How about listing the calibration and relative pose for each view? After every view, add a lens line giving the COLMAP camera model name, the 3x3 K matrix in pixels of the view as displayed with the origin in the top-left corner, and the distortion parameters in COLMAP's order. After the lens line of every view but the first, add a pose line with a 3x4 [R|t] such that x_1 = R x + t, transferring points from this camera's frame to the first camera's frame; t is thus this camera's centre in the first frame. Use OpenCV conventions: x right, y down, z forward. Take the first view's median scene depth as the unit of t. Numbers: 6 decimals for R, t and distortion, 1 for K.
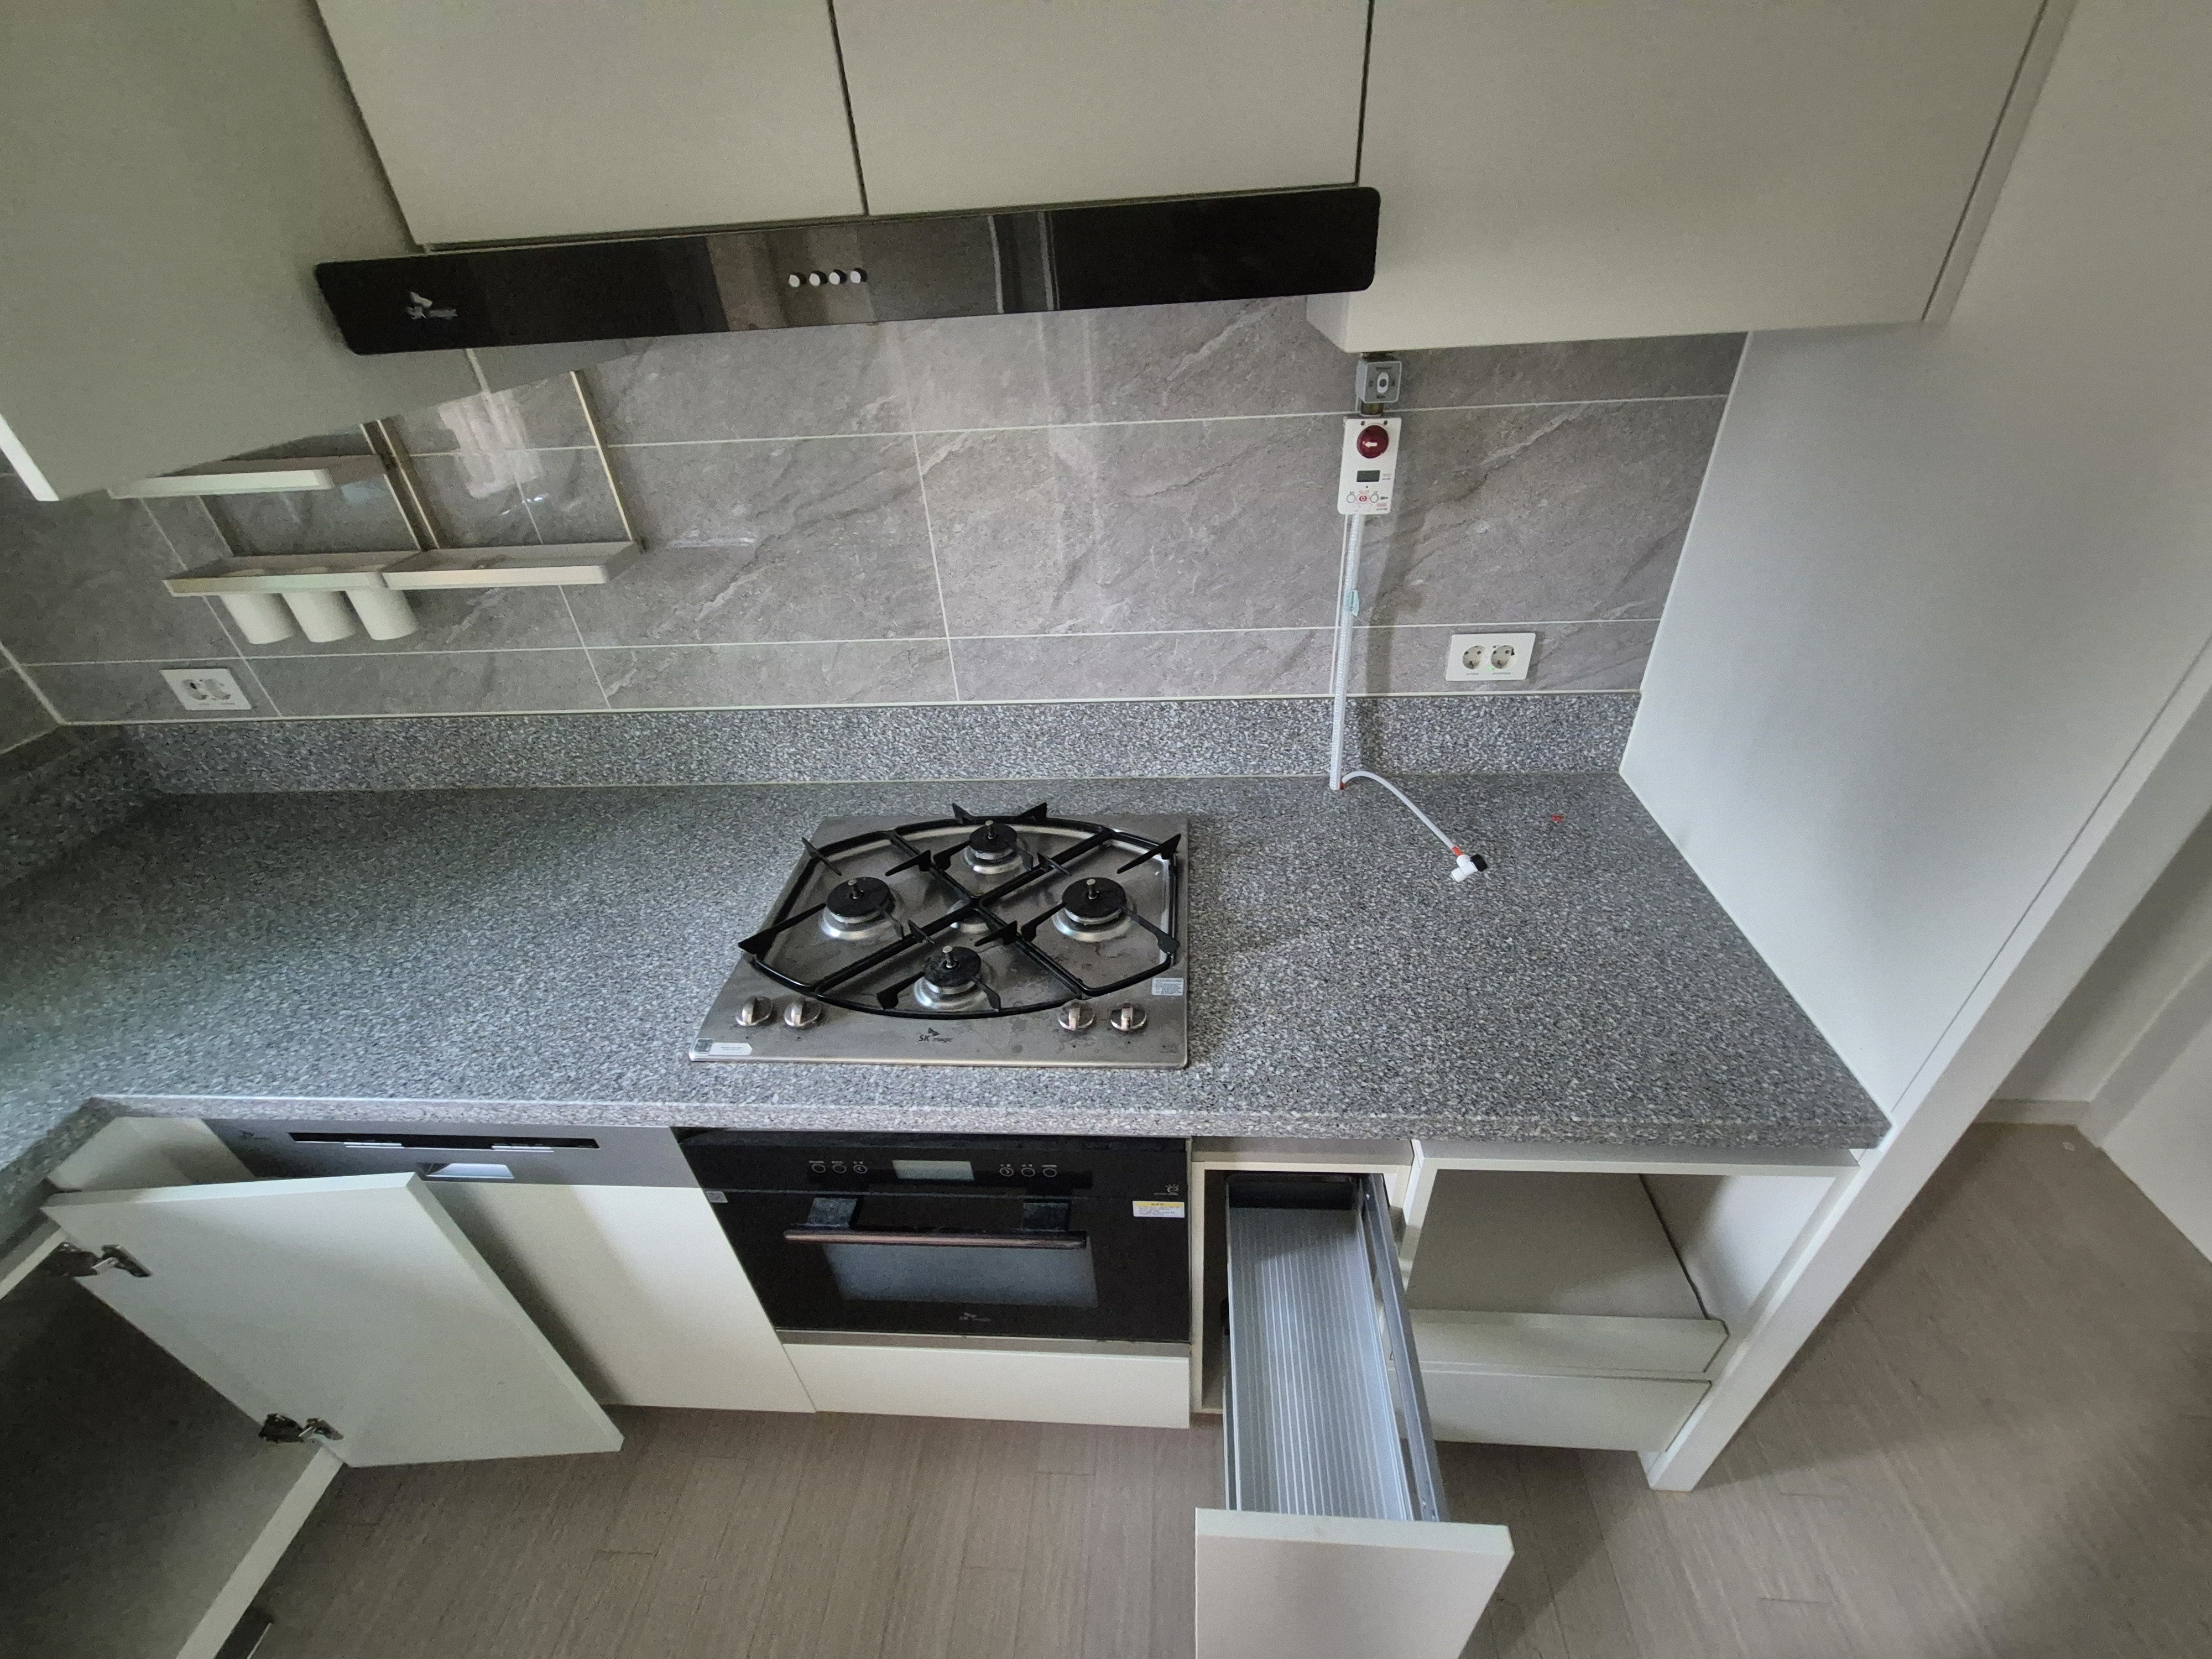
lens RADIAL K [[904.5, 0, 1111.4], [0, 904.5, 826.5], [0, 0, 1]] dist [-0.001182, -0.000146]
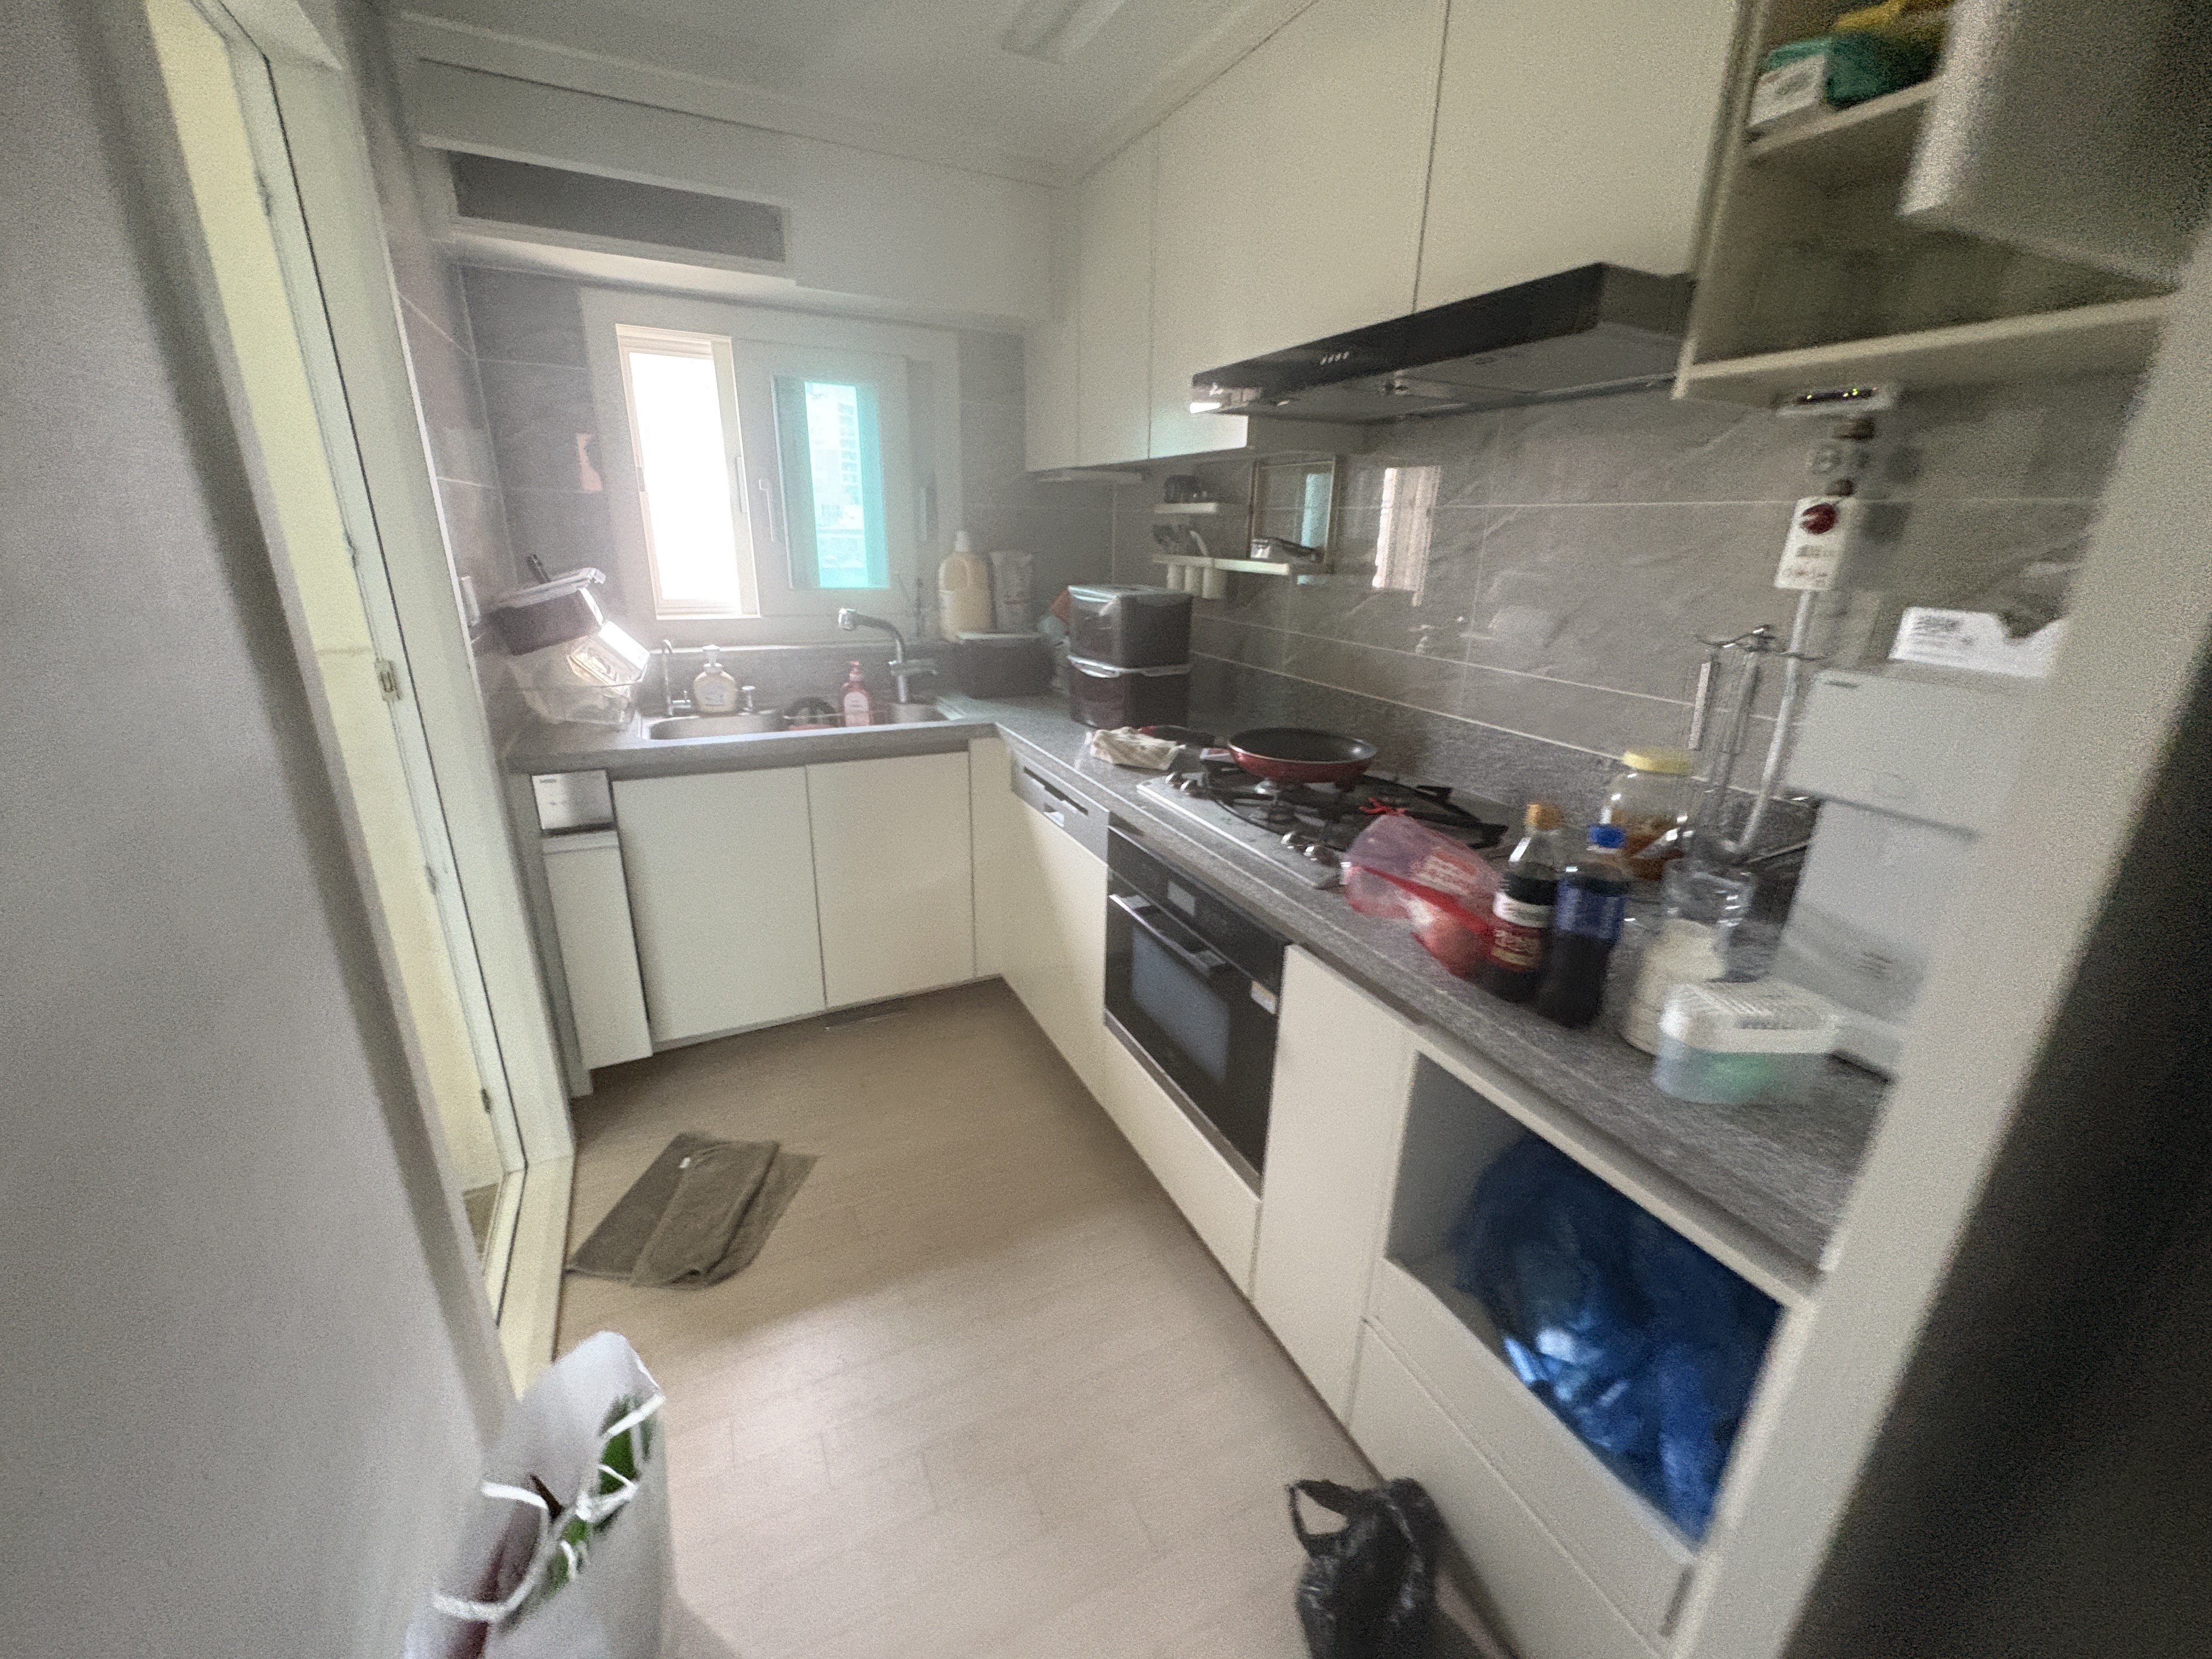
lens RADIAL K [[887.0, 0, 1116.3], [0, 887.0, 832.4], [0, 0, 1]] dist [-0.001043, -0.000210]
pose [[0.494415, 0.341435, -0.799359, 0.761191], [-0.534316, 0.844740, 0.030337, 0.256567], [0.685609, 0.412112, 0.600087, -0.012517]]
